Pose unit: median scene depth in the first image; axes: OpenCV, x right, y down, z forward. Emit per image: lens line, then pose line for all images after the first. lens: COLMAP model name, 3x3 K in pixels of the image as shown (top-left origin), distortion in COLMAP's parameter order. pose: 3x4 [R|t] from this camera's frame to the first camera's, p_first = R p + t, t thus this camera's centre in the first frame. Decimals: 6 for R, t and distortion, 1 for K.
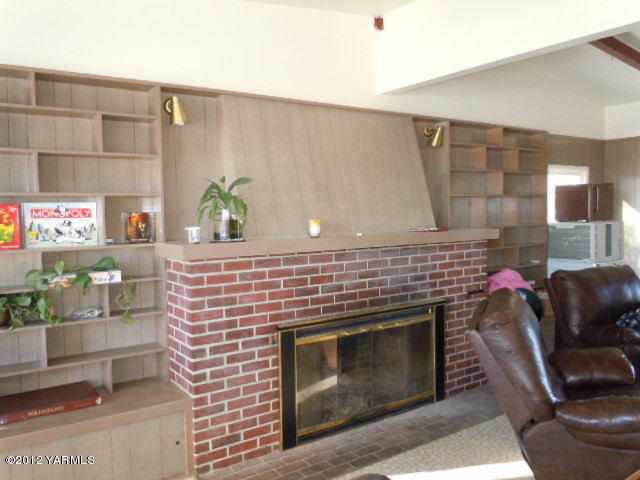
lens RADIAL K [[534.3, 0, 319.0], [0, 534.3, 230.3], [0, 0, 1]] dist [-0.007583, -0.007950]
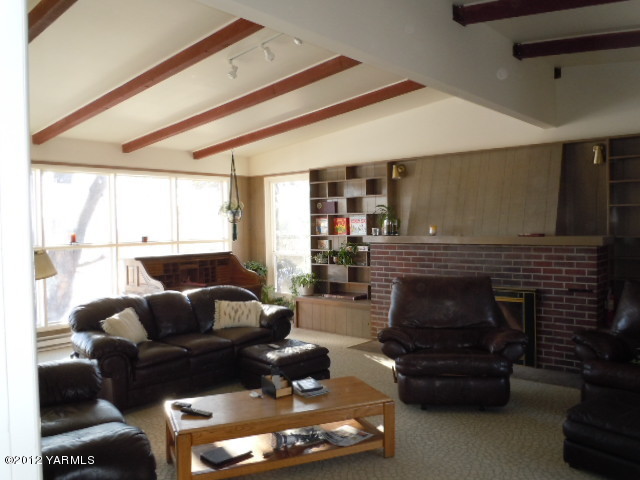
lens RADIAL K [[534.3, 0, 319.0], [0, 534.3, 230.3], [0, 0, 1]] dist [-0.007583, -0.007950]
pose [[0.242012, 0.024301, -0.969969, 1.610876], [-0.027891, 0.999447, 0.018081, -0.026037], [0.969872, 0.022678, 0.242556, 0.214850]]
